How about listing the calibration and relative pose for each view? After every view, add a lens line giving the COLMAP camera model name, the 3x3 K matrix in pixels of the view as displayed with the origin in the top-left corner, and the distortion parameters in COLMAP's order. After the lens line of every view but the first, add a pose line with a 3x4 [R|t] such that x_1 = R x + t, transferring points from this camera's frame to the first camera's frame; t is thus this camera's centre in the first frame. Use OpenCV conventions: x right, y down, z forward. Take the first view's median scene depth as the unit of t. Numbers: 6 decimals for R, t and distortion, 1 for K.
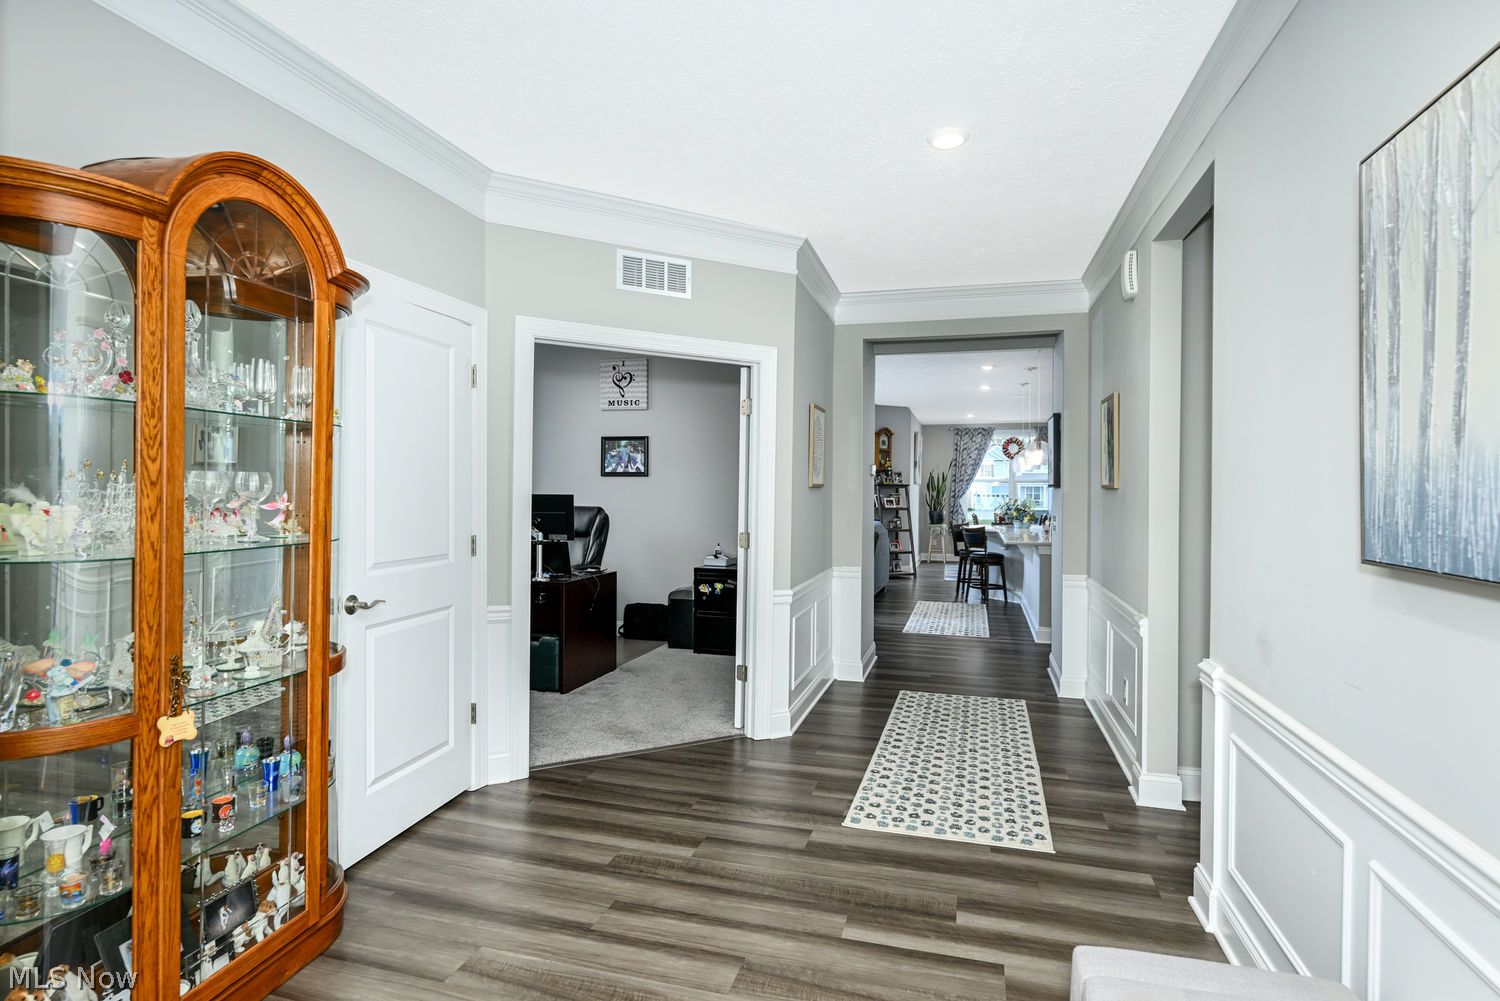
lens RADIAL K [[782.2, 0, 750.0], [0, 782.2, 500.5], [0, 0, 1]] dist [-0.000219, -0.000407]
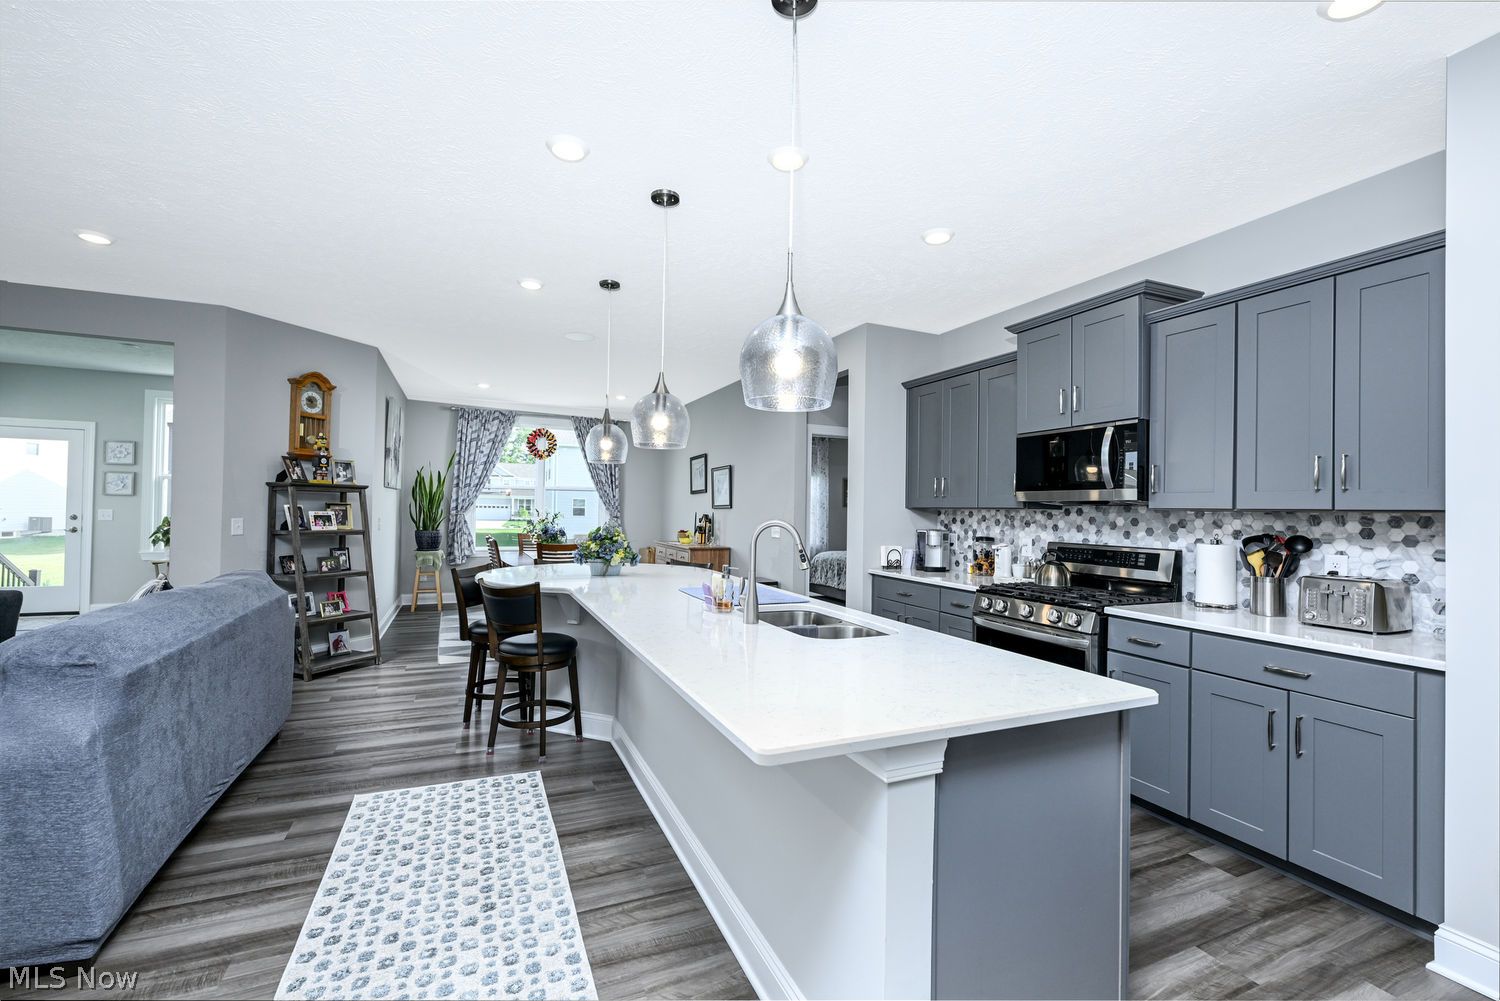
lens RADIAL K [[639.6, 0, 750.0], [0, 639.6, 500.5], [0, 0, 1]] dist [-0.000081, -0.000070]
pose [[0.770596, 0.012569, 0.637200, 0.115148], [-0.002689, 0.999861, -0.016471, -0.003825], [-0.637318, 0.010979, 0.770522, 0.455276]]
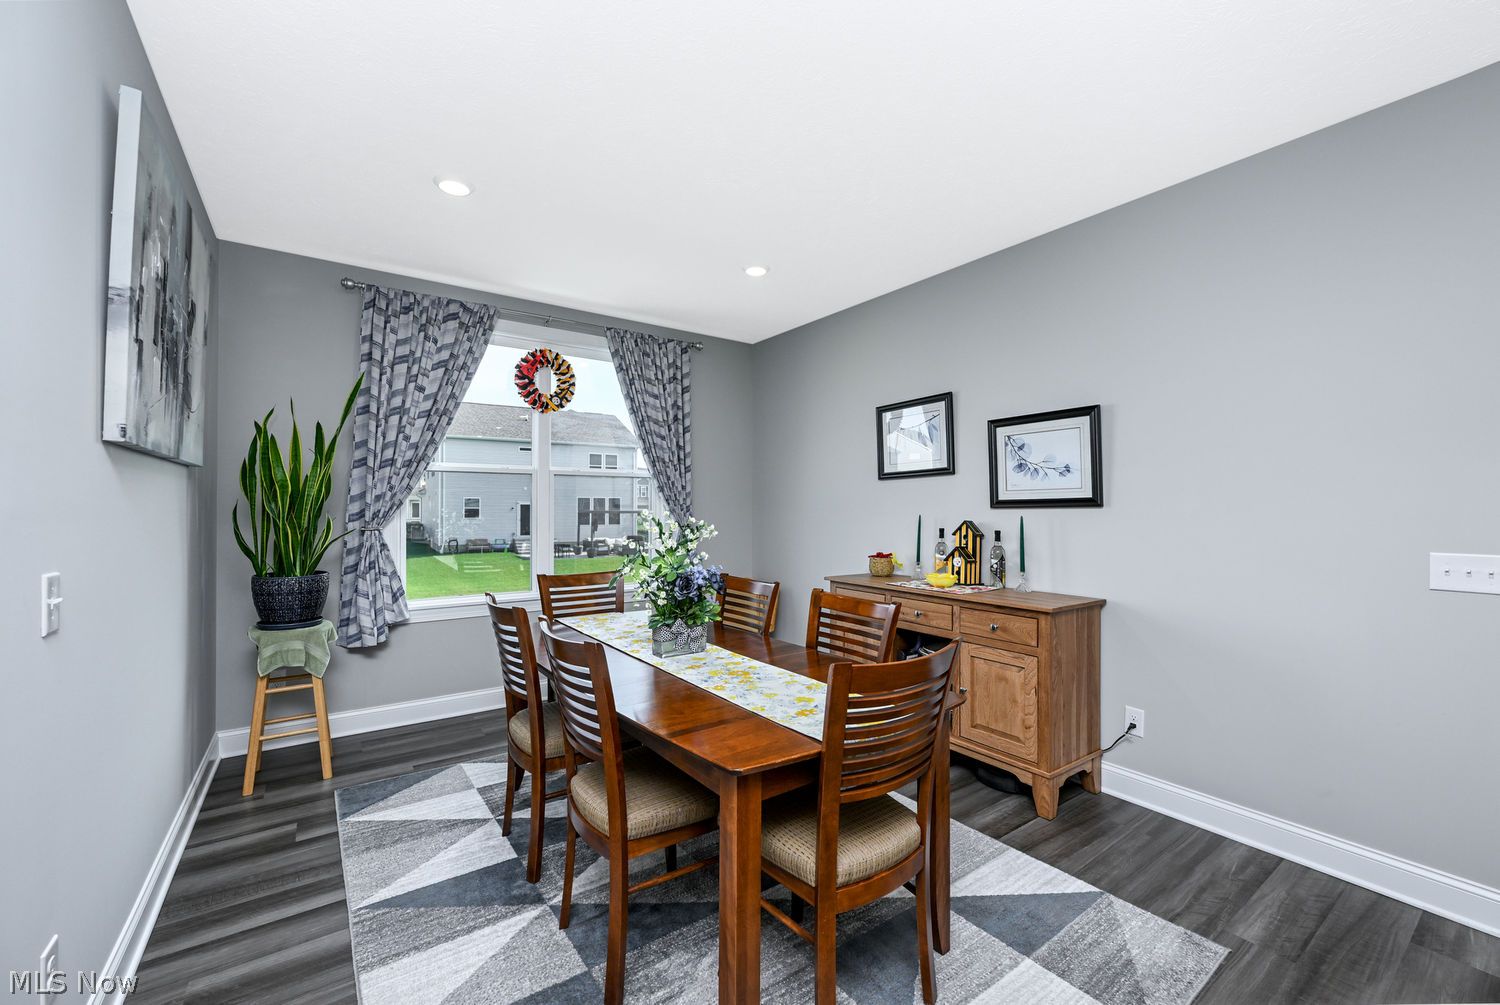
lens RADIAL K [[594.9, 0, 750.0], [0, 594.9, 502.5], [0, 0, 1]] dist [0.000426, -0.000016]
pose [[0.625981, -0.002164, 0.779835, 0.199742], [0.012045, 0.999904, -0.006894, -0.007684], [-0.779745, 0.013709, 0.625947, 0.837173]]
